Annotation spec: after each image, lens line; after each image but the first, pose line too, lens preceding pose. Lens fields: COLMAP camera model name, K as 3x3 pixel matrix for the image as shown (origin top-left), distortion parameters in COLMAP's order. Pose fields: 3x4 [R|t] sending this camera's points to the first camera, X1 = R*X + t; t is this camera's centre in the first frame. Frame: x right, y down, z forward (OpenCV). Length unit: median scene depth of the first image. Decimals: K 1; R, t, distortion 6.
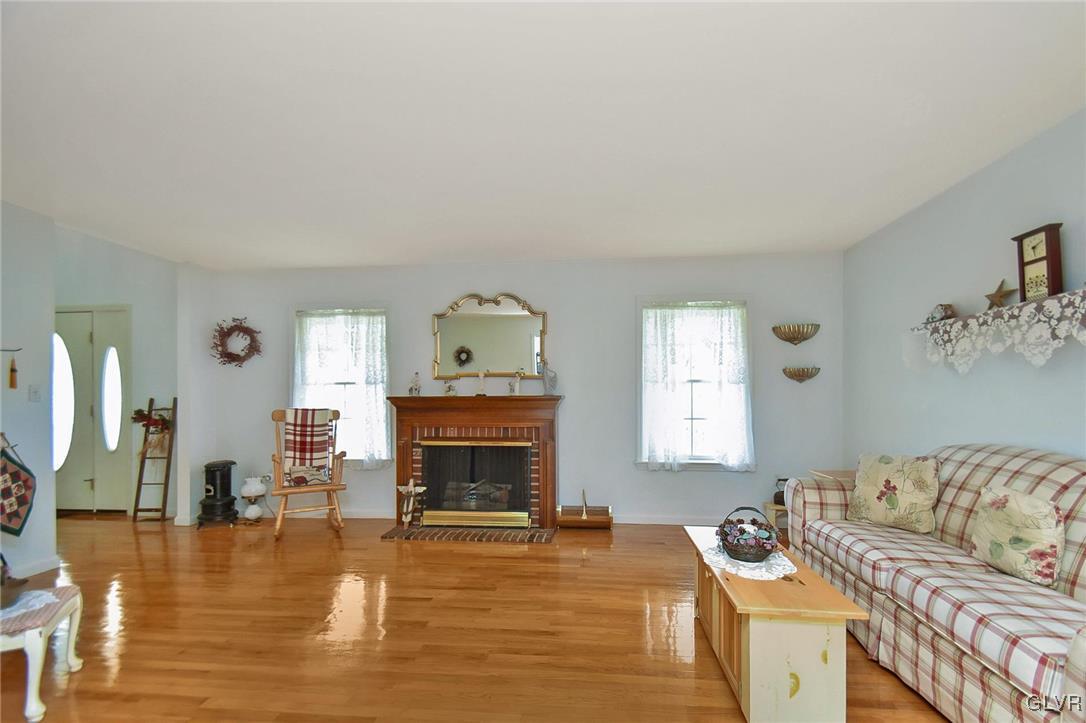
lens RADIAL K [[479.4, 0, 553.9], [0, 479.4, 400.3], [0, 0, 1]] dist [0.009200, -0.000060]
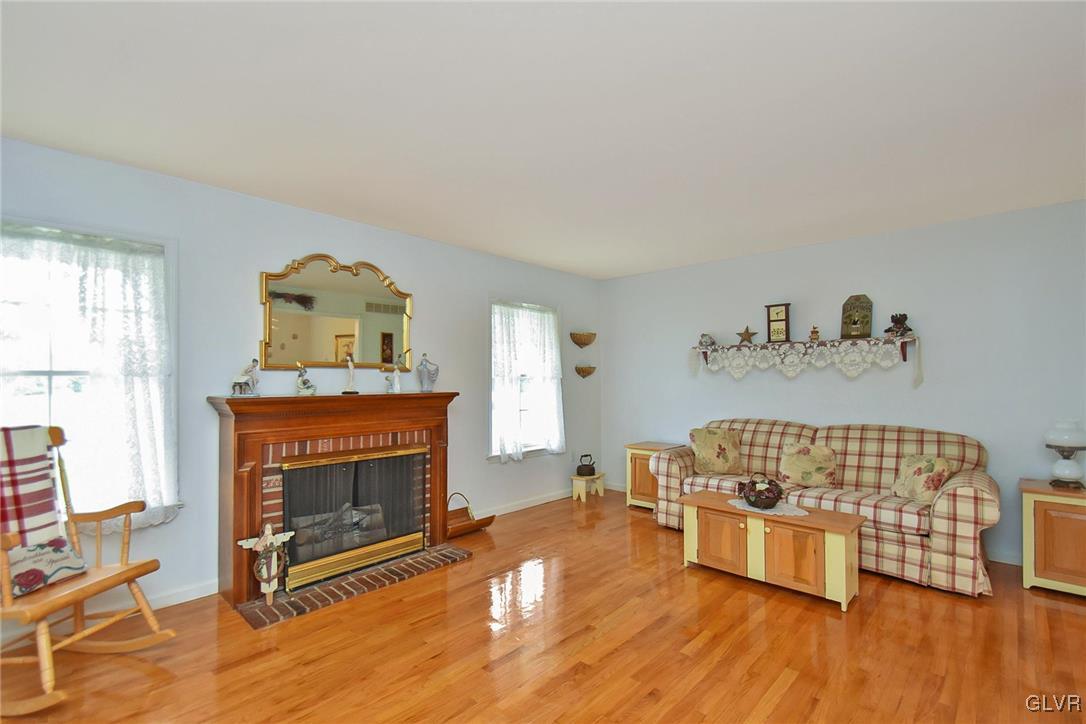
lens RADIAL K [[479.4, 0, 547.1], [0, 479.4, 372.8], [0, 0, 1]] dist [0.009200, -0.000060]
pose [[0.627444, 0.014367, 0.778529, -0.551873], [0.002261, 0.999792, -0.020272, -0.026091], [-0.778659, 0.014479, 0.627281, 0.285656]]
